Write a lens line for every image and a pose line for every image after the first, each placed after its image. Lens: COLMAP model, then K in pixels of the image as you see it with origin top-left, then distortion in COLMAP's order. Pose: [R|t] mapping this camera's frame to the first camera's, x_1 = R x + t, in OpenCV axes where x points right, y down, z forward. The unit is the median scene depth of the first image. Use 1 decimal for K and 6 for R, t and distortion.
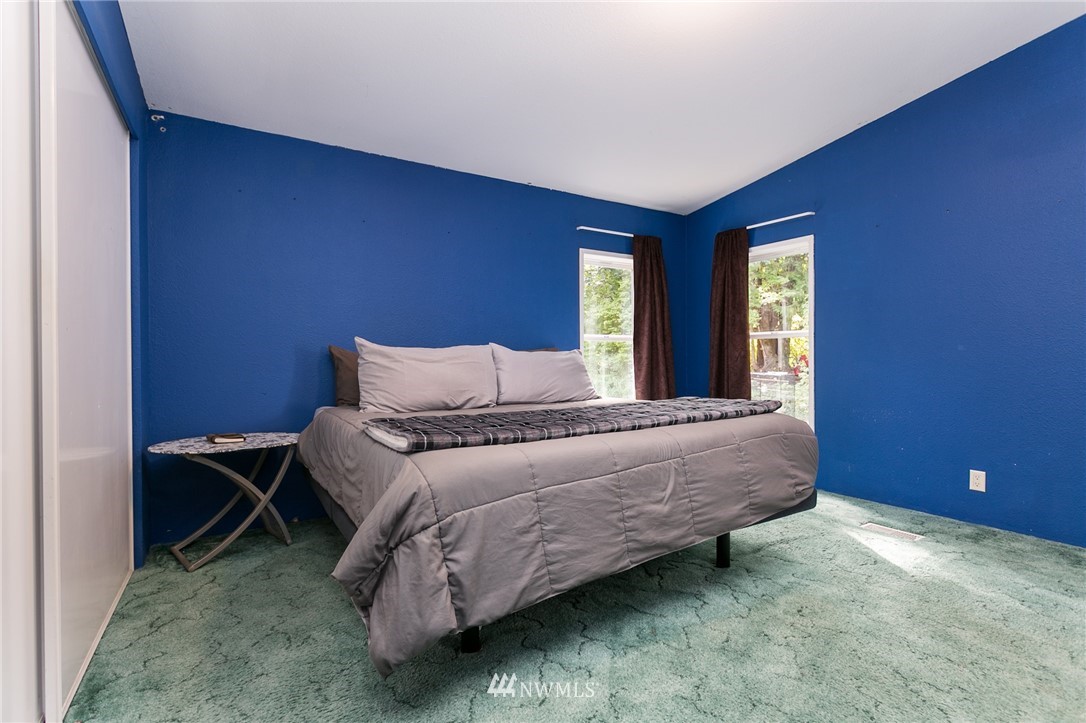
lens RADIAL K [[512.1, 0, 542.8], [0, 512.1, 358.2], [0, 0, 1]] dist [-0.000202, 0.002372]
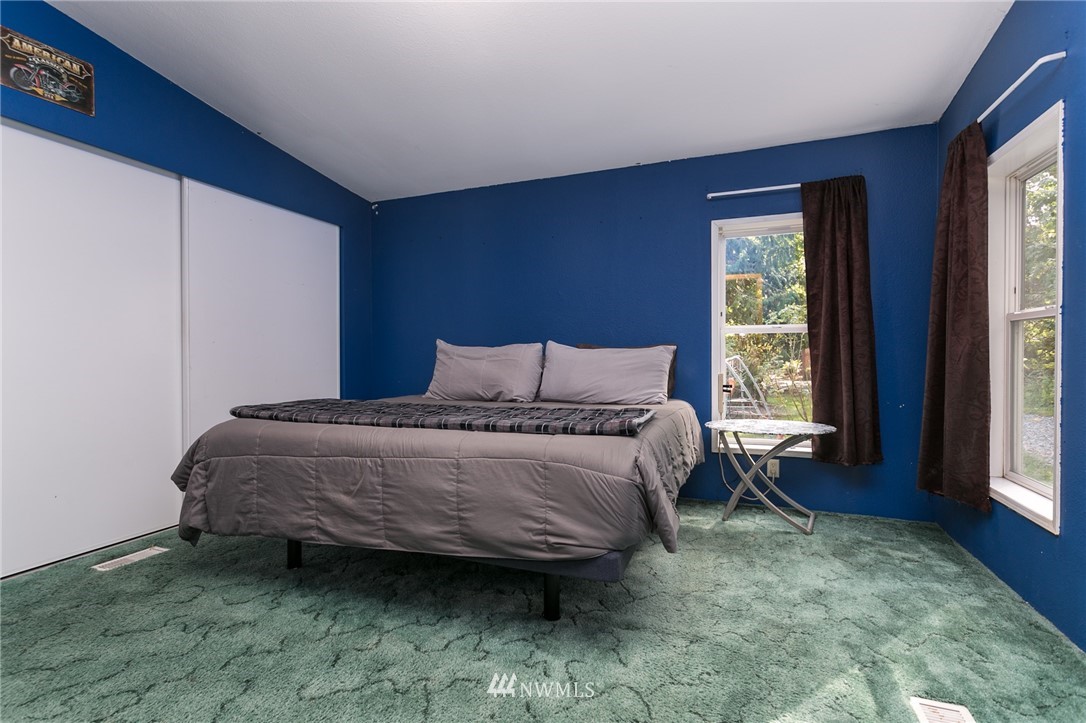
lens RADIAL K [[512.1, 0, 541.4], [0, 512.1, 358.0], [0, 0, 1]] dist [-0.000202, 0.002372]
pose [[0.600427, 0.009027, -0.799628, 1.061905], [0.000341, 0.999933, 0.011544, -0.010812], [0.799679, -0.007204, 0.600384, 0.551555]]
